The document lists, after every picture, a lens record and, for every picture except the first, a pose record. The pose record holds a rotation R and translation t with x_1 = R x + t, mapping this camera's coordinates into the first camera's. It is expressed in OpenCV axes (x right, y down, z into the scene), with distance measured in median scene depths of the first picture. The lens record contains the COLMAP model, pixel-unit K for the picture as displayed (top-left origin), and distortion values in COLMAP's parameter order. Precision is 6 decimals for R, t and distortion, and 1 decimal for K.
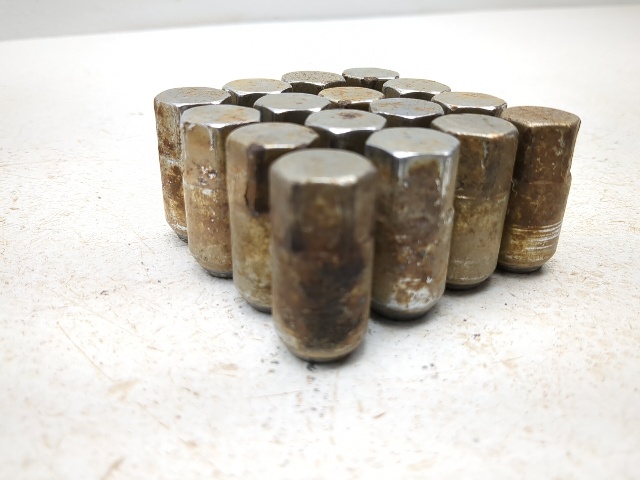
lens RADIAL K [[582.3, 0, 319.0], [0, 582.3, 241.2], [0, 0, 1]] dist [-0.038392, 0.000000]
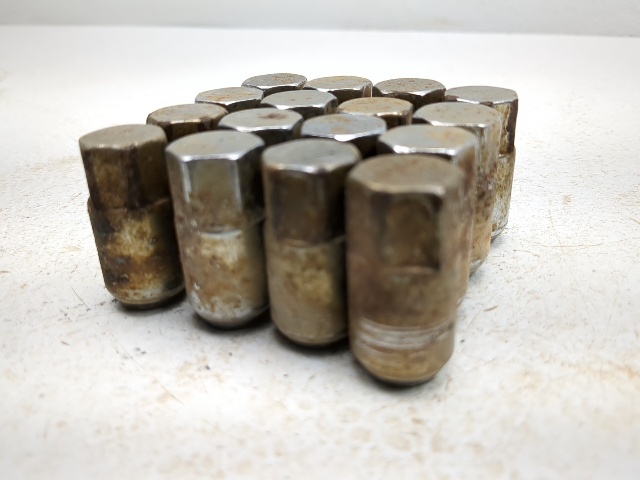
lens RADIAL K [[582.3, 0, 320.3], [0, 582.3, 241.9], [0, 0, 1]] dist [-0.038392, 0.000000]
pose [[0.454791, 0.366148, -0.811850, 0.987940], [-0.362027, 0.908871, 0.207100, -0.262477], [0.813696, 0.199724, 0.545901, 0.586306]]
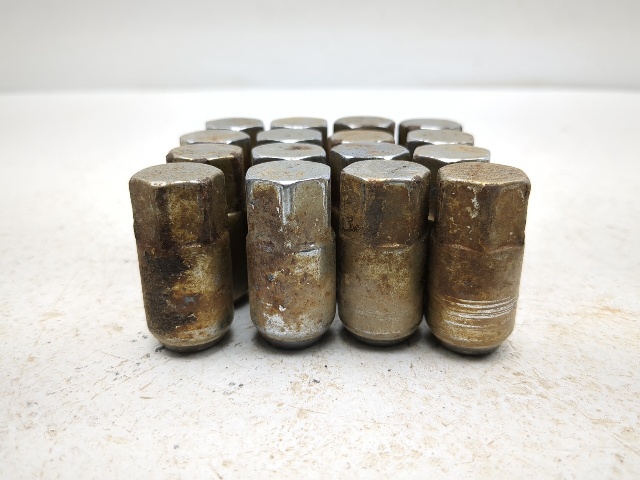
lens RADIAL K [[582.3, 0, 321.9], [0, 582.3, 239.9], [0, 0, 1]] dist [-0.038392, 0.000000]
pose [[0.793992, 0.199634, -0.574215, 0.753184], [-0.257460, 0.966079, -0.020129, -0.043383], [0.550719, 0.163820, 0.818457, 0.183429]]
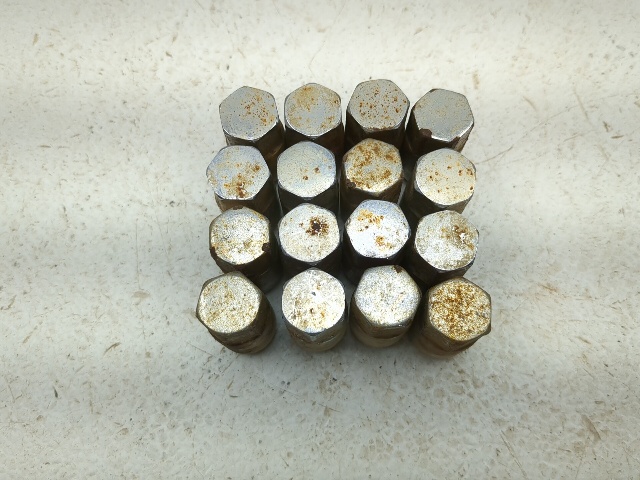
lens RADIAL K [[582.3, 0, 317.0], [0, 582.3, 242.2], [0, 0, 1]] dist [-0.038392, 0.000000]
pose [[0.796360, 0.565160, -0.215418, 0.348597], [-0.242280, 0.624428, 0.742557, -1.156708], [0.554177, -0.539151, 0.634196, 0.188793]]
